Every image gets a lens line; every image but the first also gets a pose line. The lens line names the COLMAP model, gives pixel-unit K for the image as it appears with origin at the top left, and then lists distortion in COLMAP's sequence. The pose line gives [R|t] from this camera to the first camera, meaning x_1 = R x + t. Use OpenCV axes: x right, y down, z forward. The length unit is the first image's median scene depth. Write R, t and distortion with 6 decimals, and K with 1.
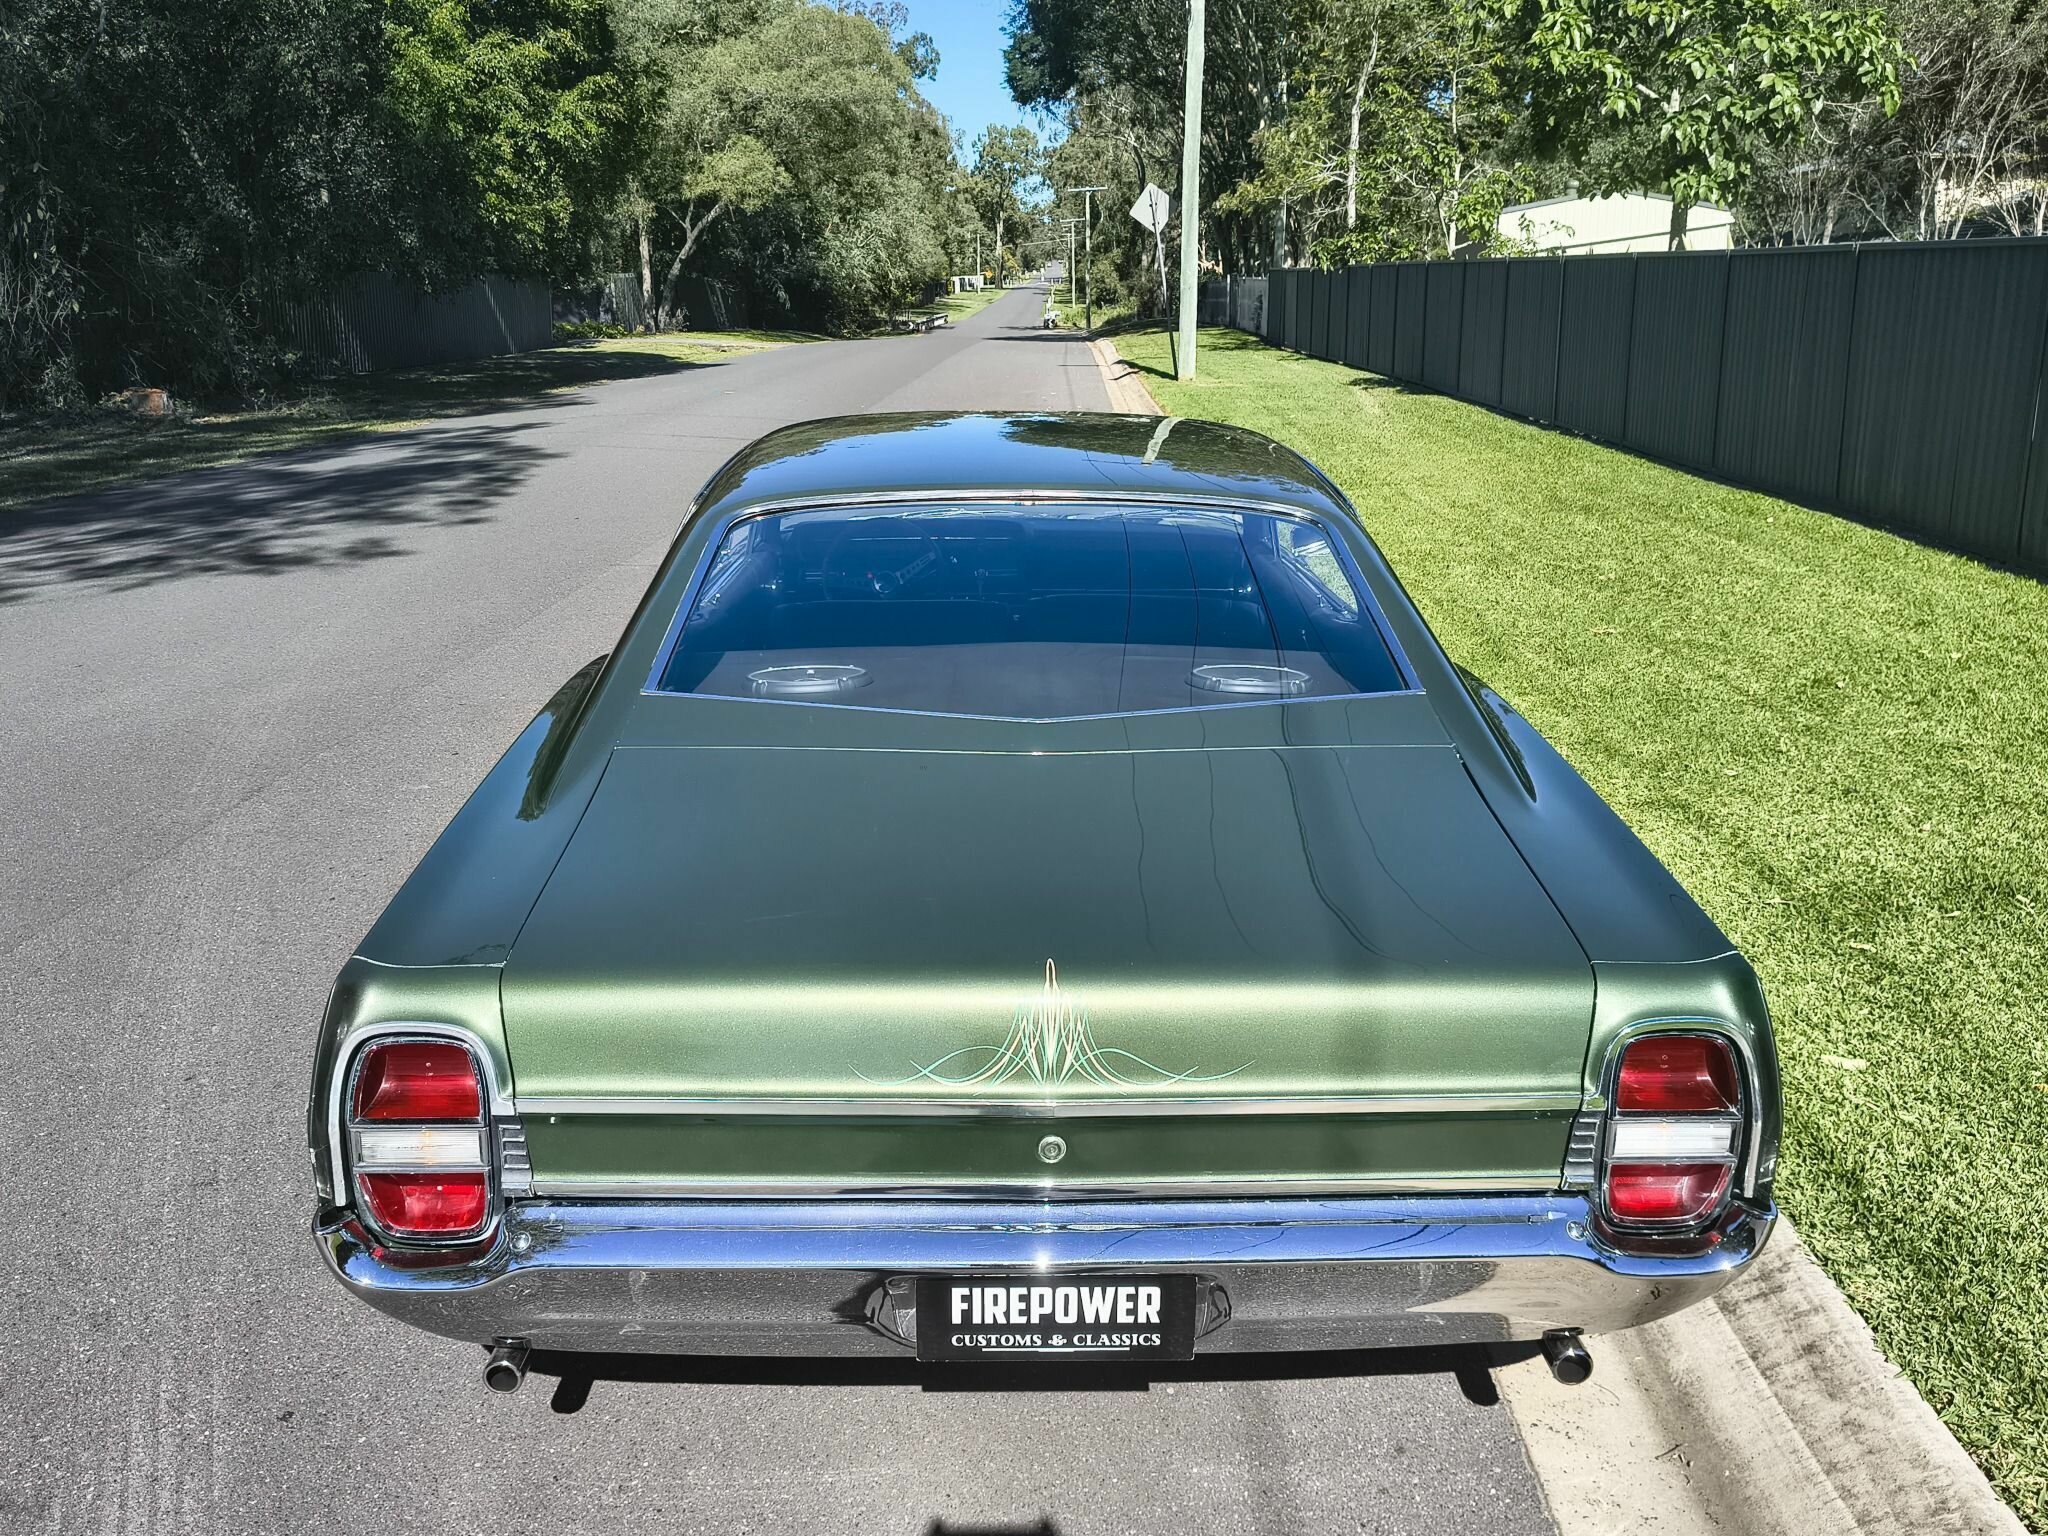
lens RADIAL K [[1706.7, 0, 1021.0], [0, 1706.7, 814.5], [0, 0, 1]] dist [-0.015735, -0.006877]
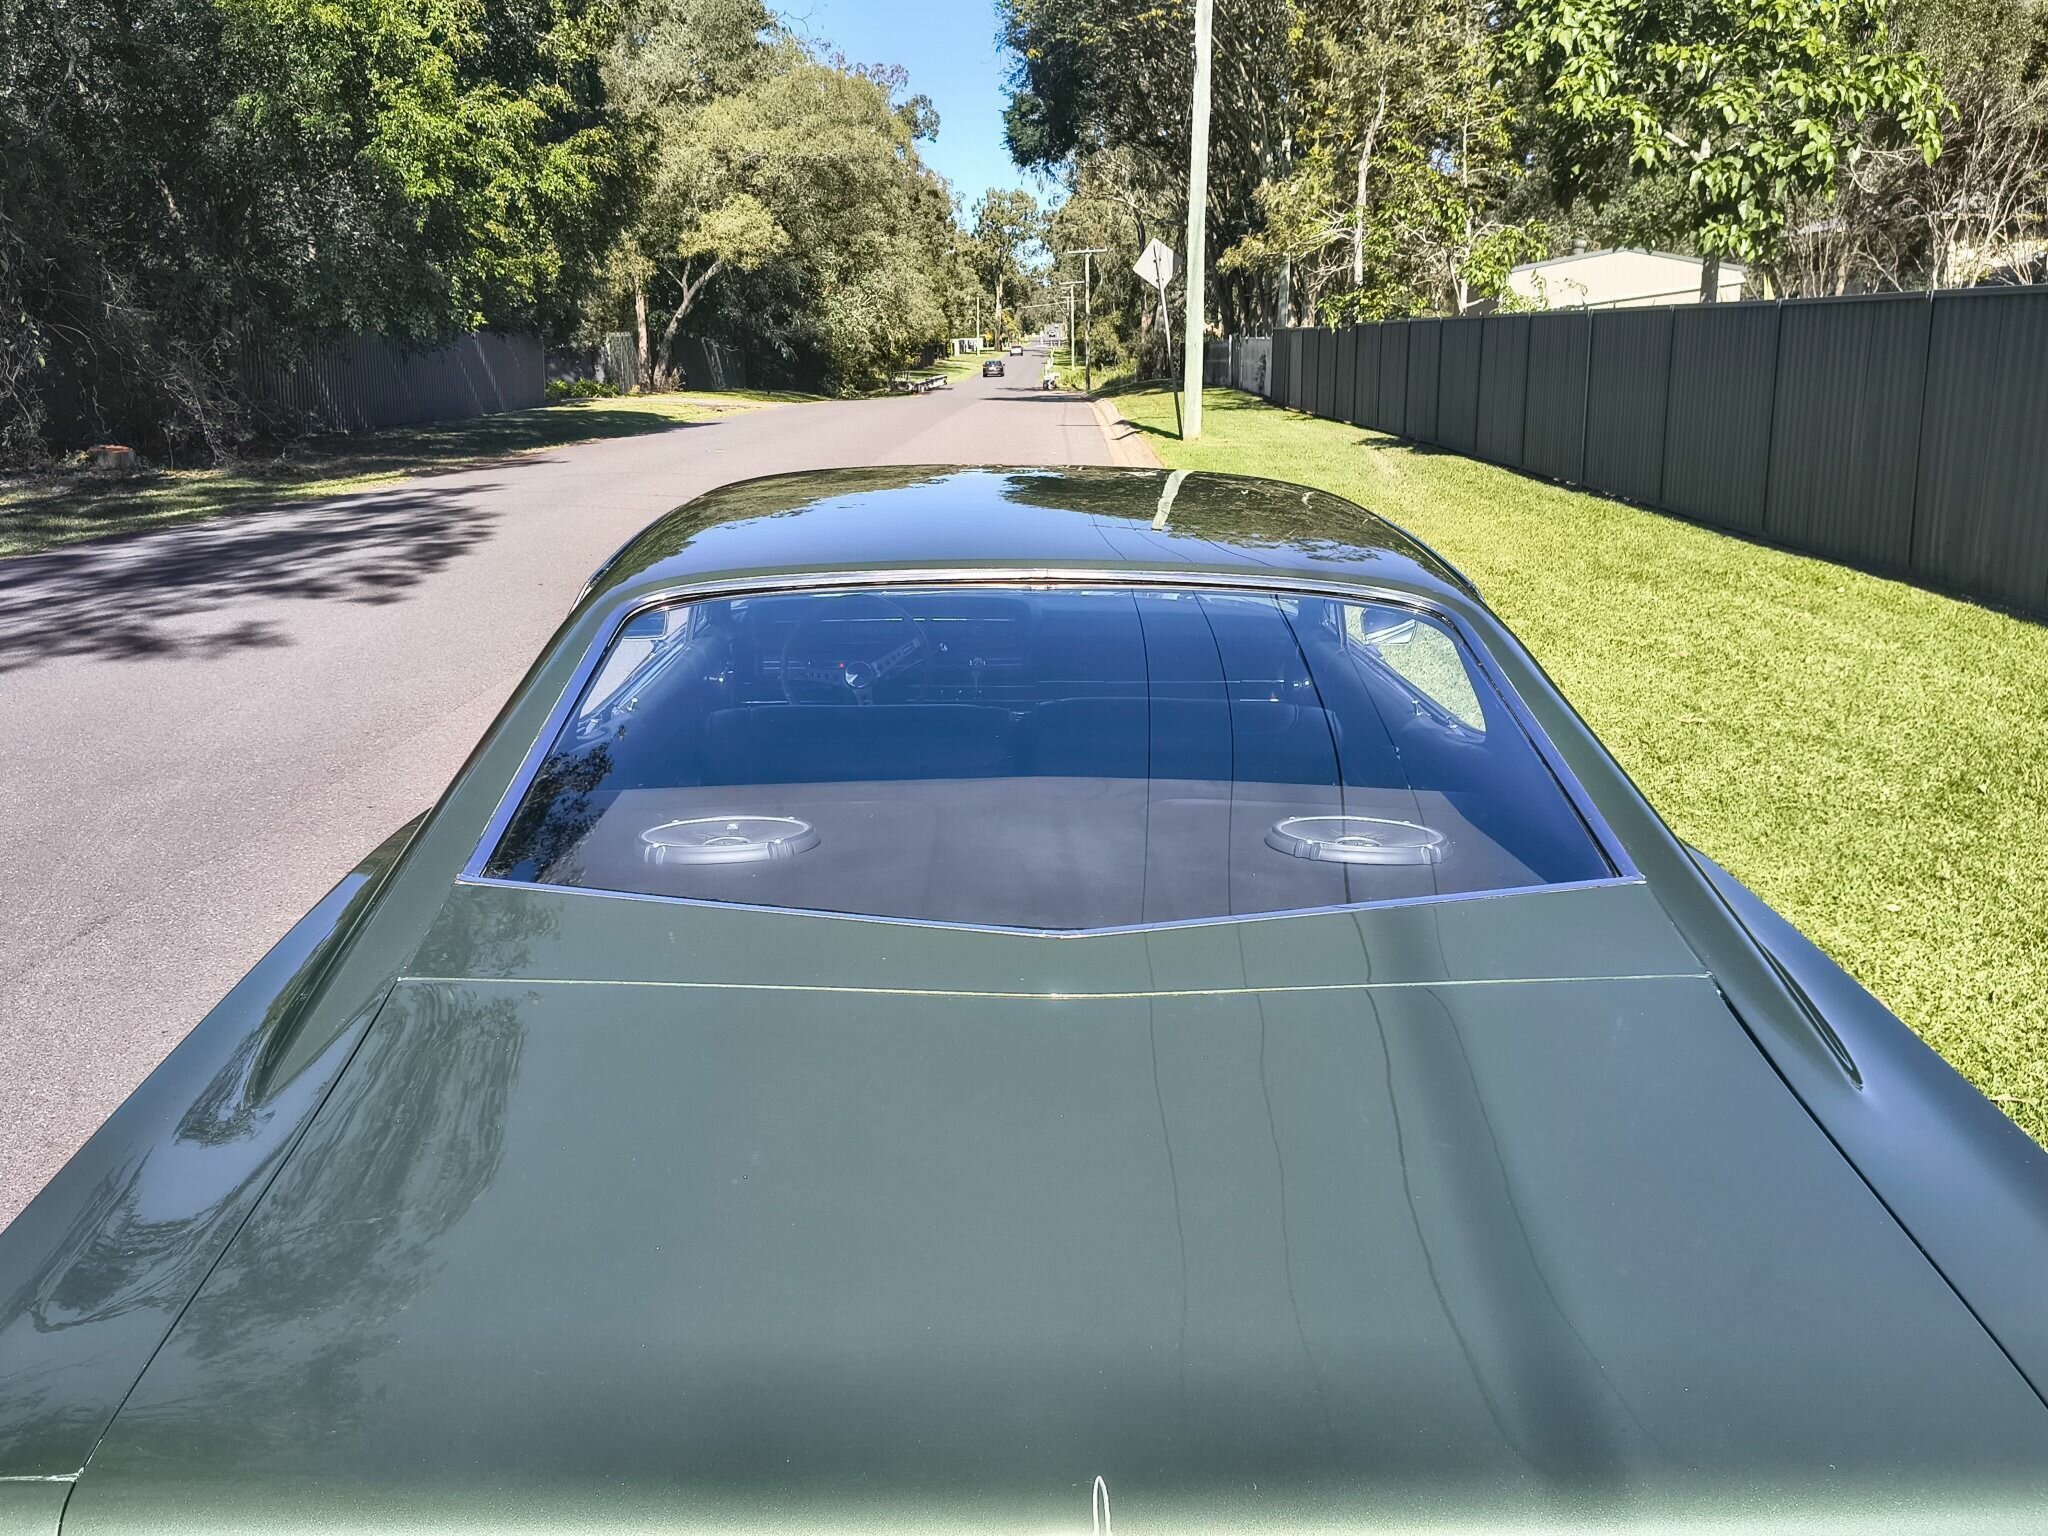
lens RADIAL K [[1701.4, 0, 1024.5], [0, 1701.4, 843.4], [0, 0, 1]] dist [-0.015305, -0.006722]
pose [[0.999995, 0.001469, 0.002951, -0.000503], [-0.001417, 0.999847, -0.017450, -0.006949], [-0.002976, 0.017446, 0.999843, 0.031866]]
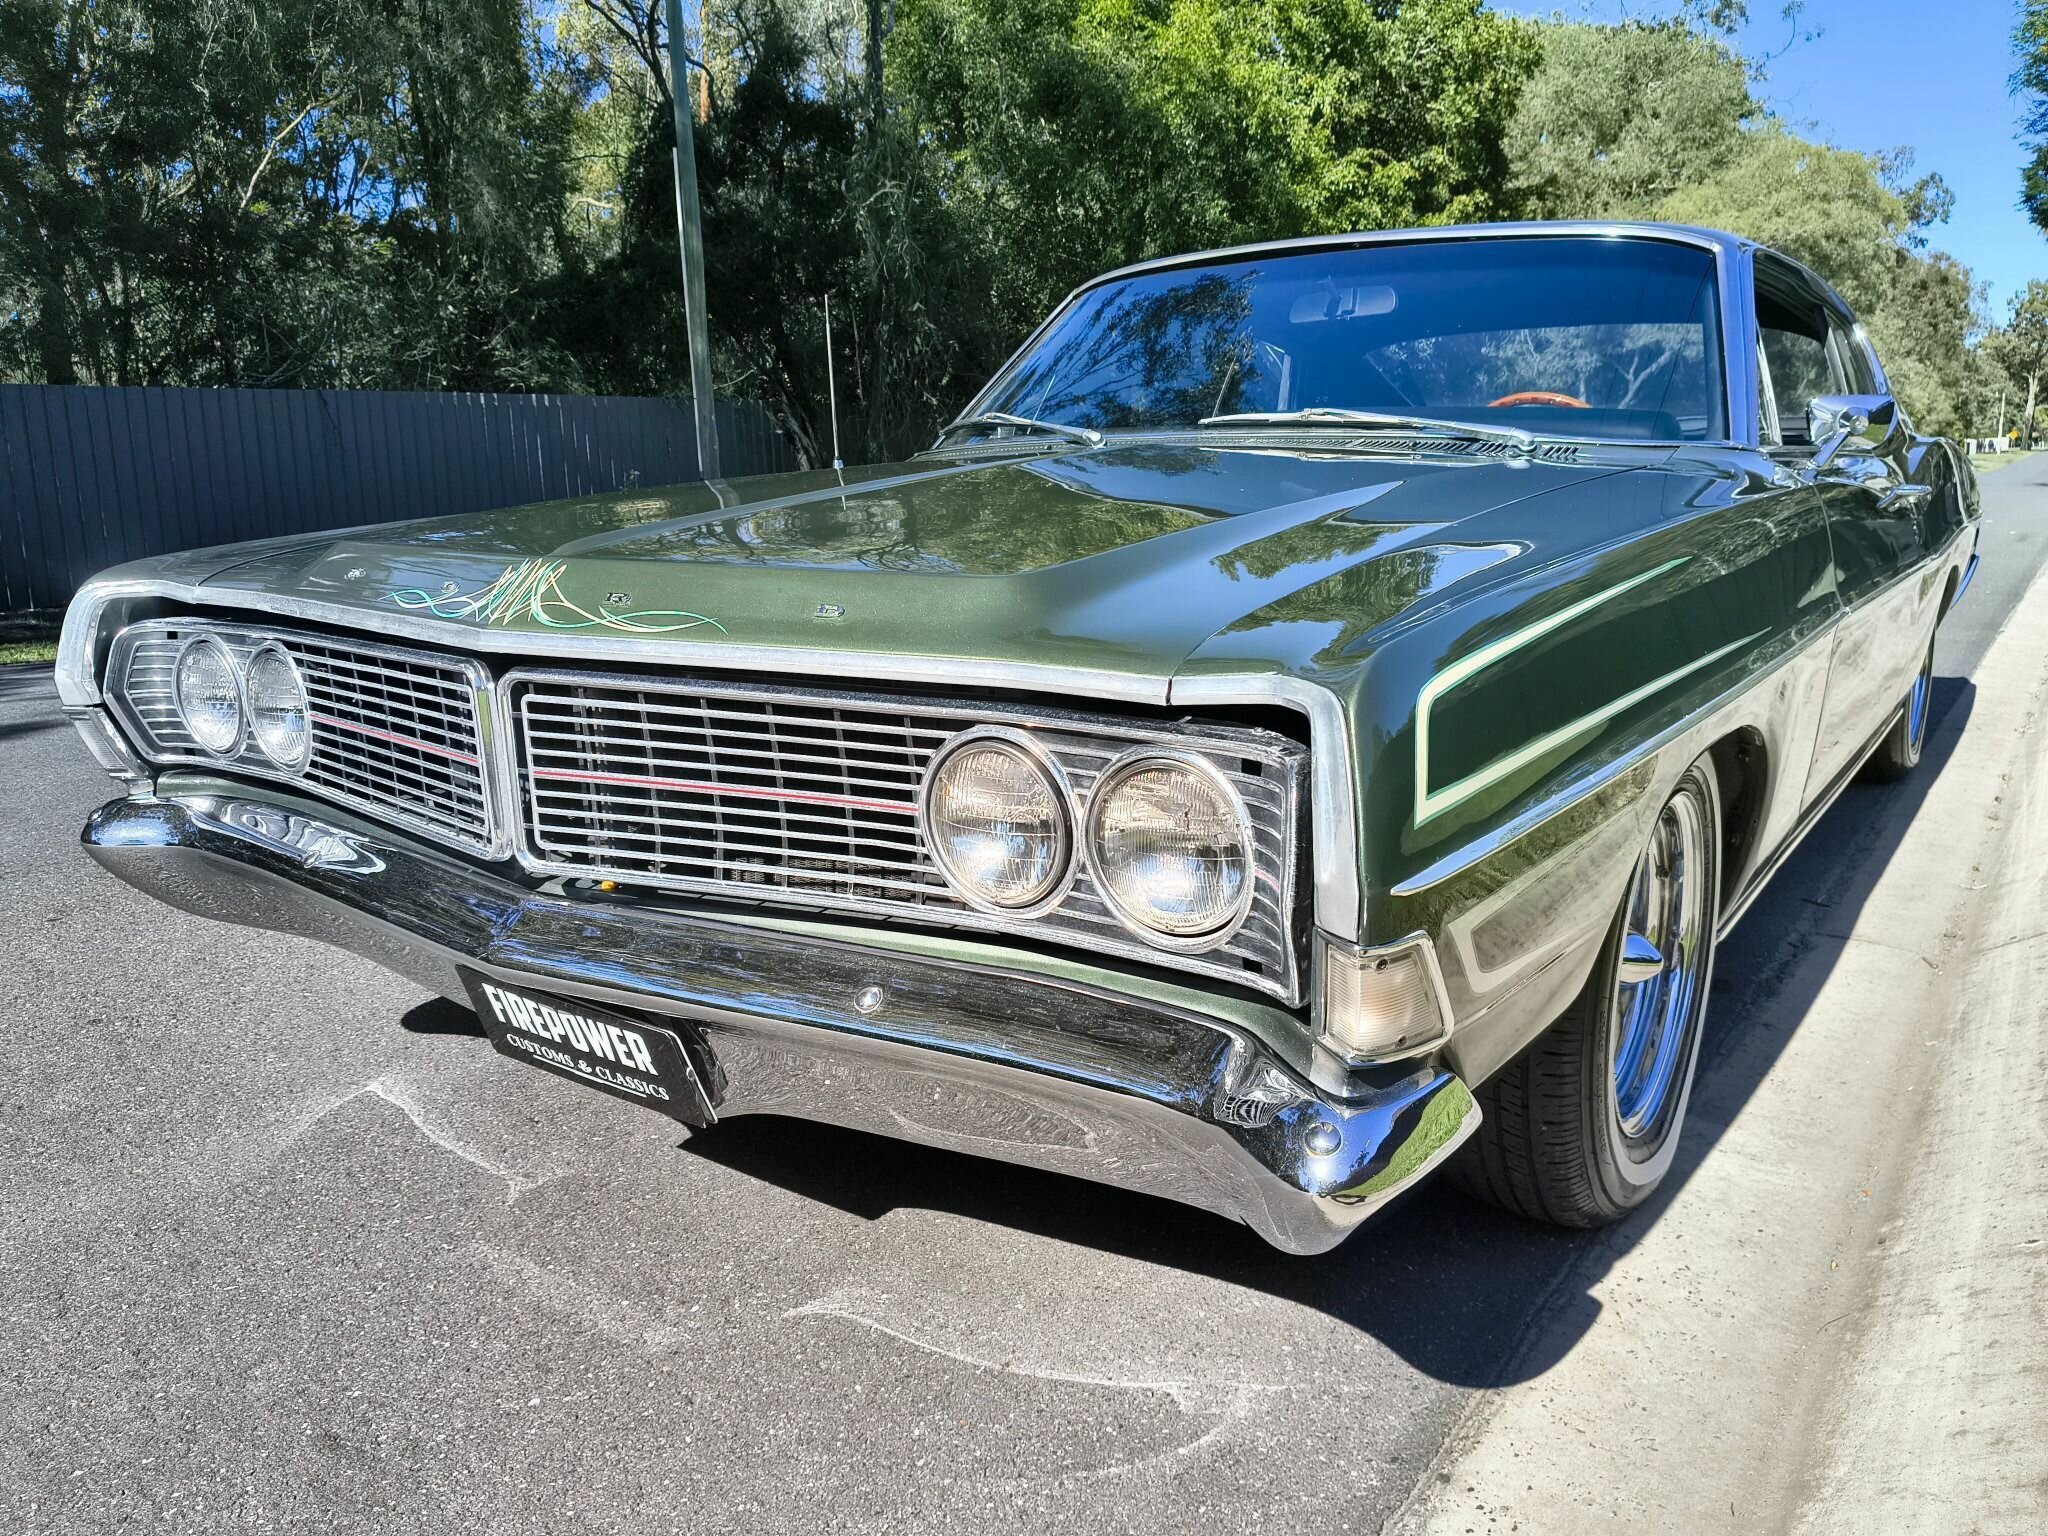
lens RADIAL K [[1549.8, 0, 1027.1], [0, 1549.8, 775.4], [0, 0, 1]] dist [-0.007708, 0.000763]
pose [[0.835288, 0.093248, -0.541848, 0.040678], [-0.147197, 0.987465, -0.056975, -0.022212], [0.529743, 0.127349, 0.838543, 0.158915]]
